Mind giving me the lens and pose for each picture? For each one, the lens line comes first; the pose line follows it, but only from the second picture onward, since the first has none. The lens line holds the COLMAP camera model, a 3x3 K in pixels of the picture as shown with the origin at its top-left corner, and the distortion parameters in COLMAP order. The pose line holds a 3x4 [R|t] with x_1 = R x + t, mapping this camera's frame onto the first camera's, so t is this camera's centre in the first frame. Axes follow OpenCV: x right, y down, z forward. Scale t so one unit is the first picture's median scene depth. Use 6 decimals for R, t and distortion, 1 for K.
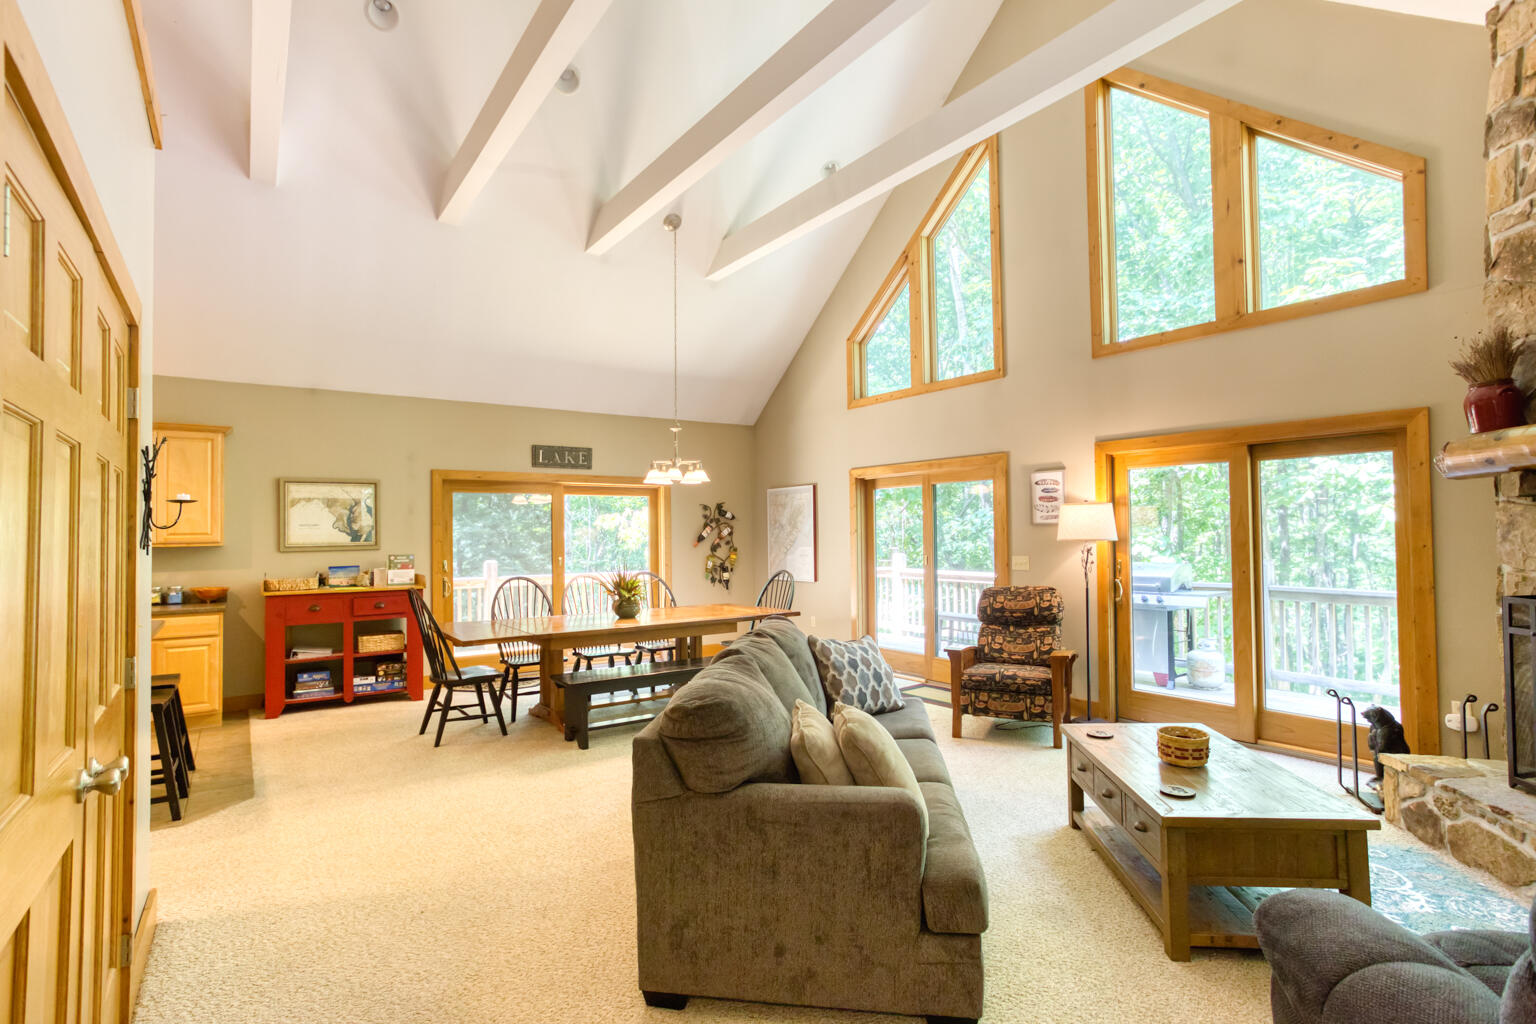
lens RADIAL K [[750.8, 0, 764.6], [0, 750.8, 519.3], [0, 0, 1]] dist [-0.035399, 0.019272]
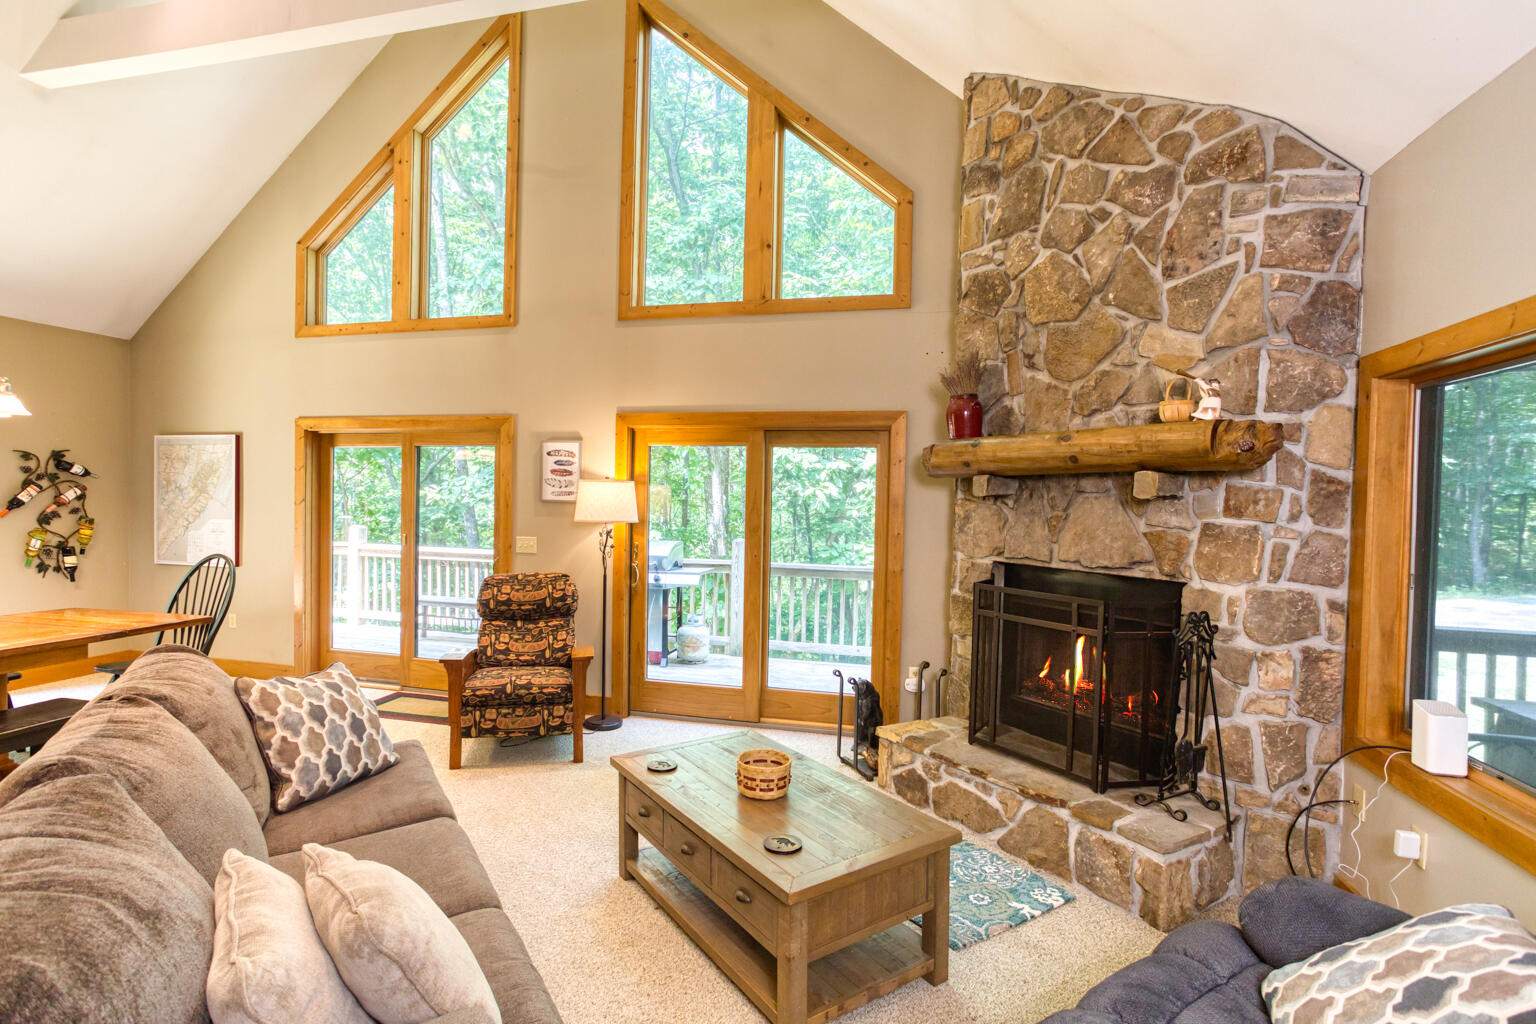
lens RADIAL K [[750.8, 0, 768.6], [0, 750.8, 508.9], [0, 0, 1]] dist [-0.035399, 0.019272]
pose [[0.764265, 0.017298, 0.644671, -0.002055], [-0.039335, 0.999029, 0.019825, -0.011061], [-0.643702, -0.040509, 0.764203, 0.162294]]
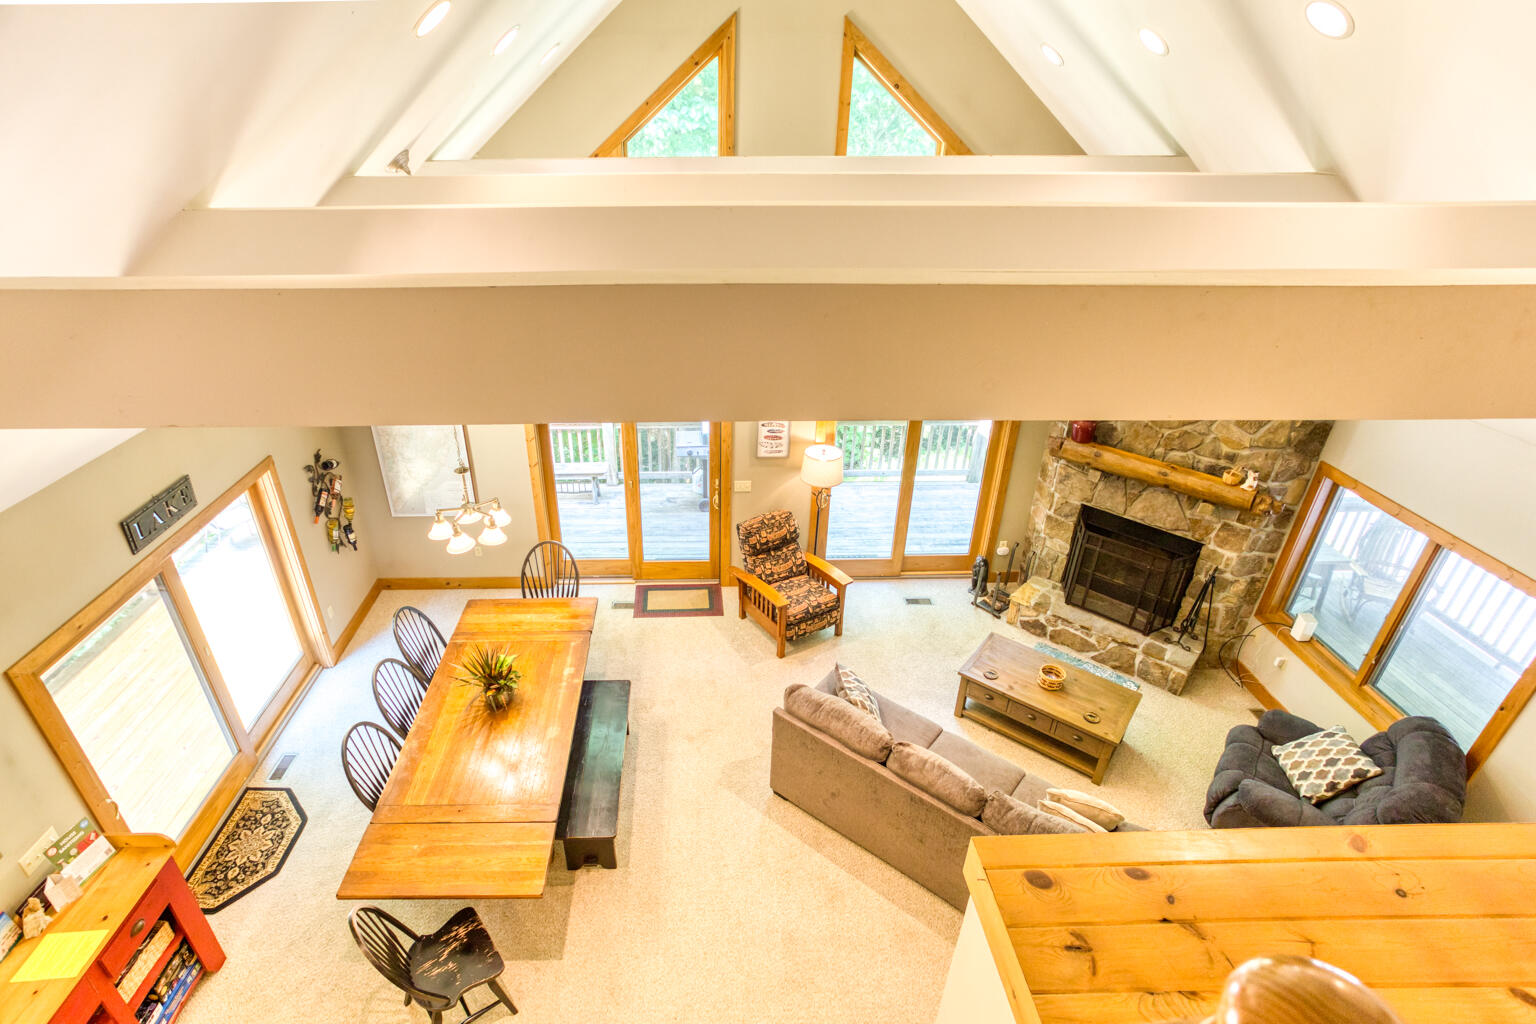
lens RADIAL K [[750.8, 0, 713.0], [0, 750.8, 512.2], [0, 0, 1]] dist [-0.035399, 0.019272]
pose [[0.557476, -0.386965, 0.734492, -0.588499], [-0.026152, 0.876100, 0.481420, -0.486506], [-0.829781, -0.287588, 0.478285, 0.455233]]
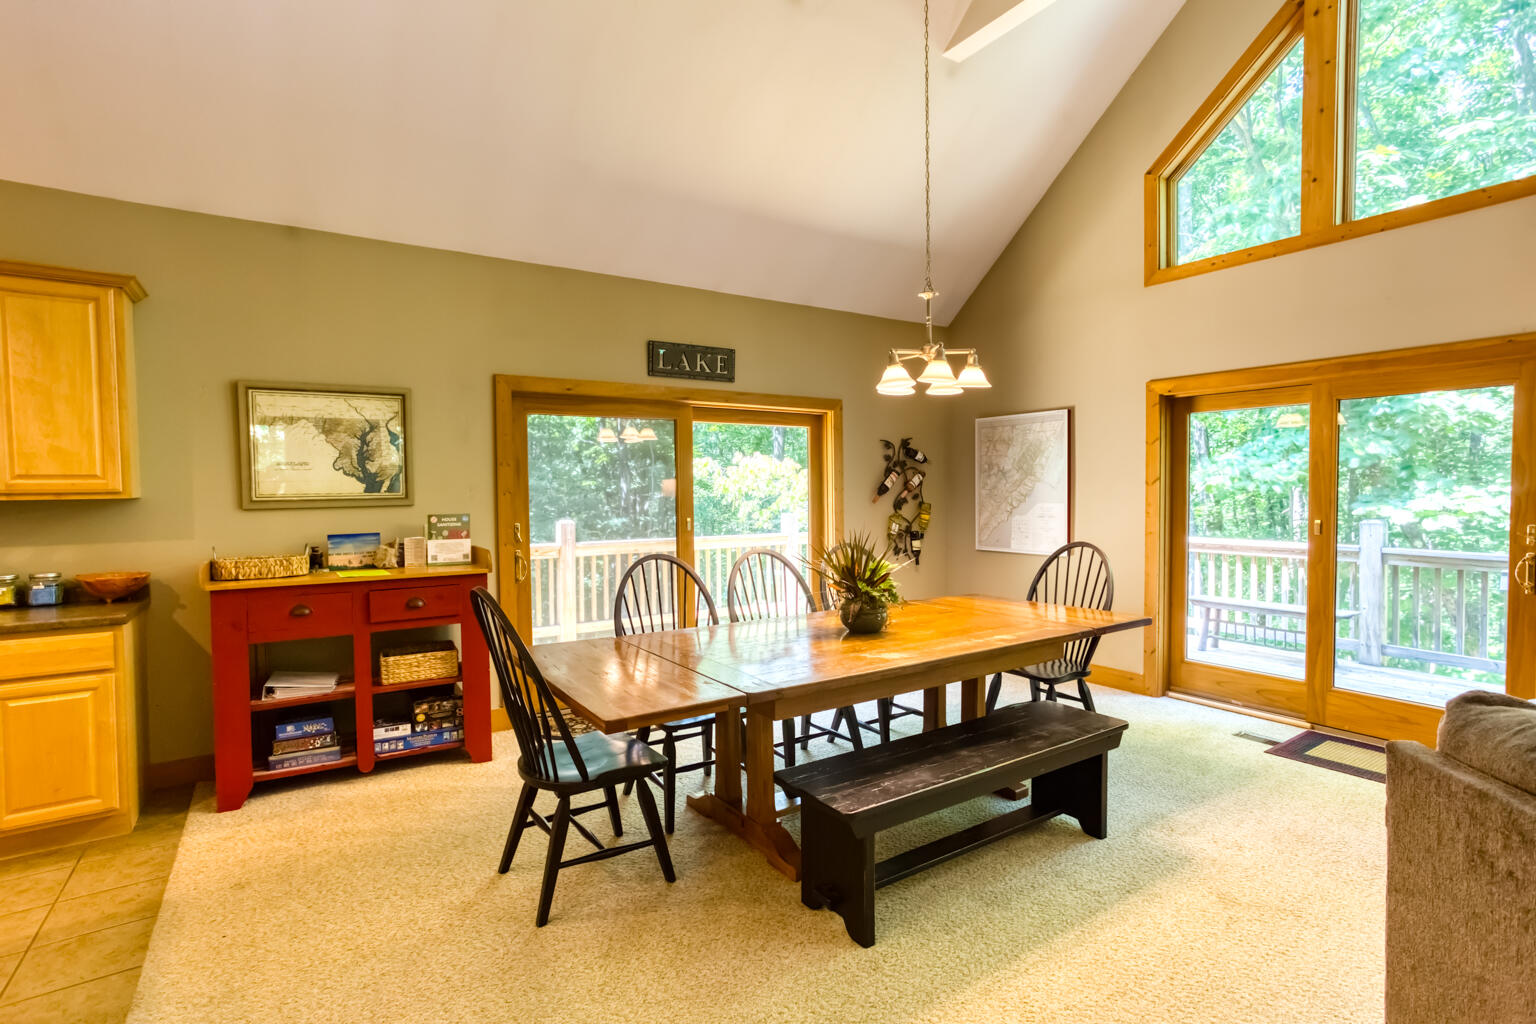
lens RADIAL K [[750.8, 0, 766.7], [0, 750.8, 516.3], [0, 0, 1]] dist [-0.035399, 0.019272]
pose [[0.999412, 0.004664, -0.033967, -0.237578], [-0.002738, 0.998398, 0.056517, 0.015875], [0.034176, -0.056390, 0.997824, 0.460227]]
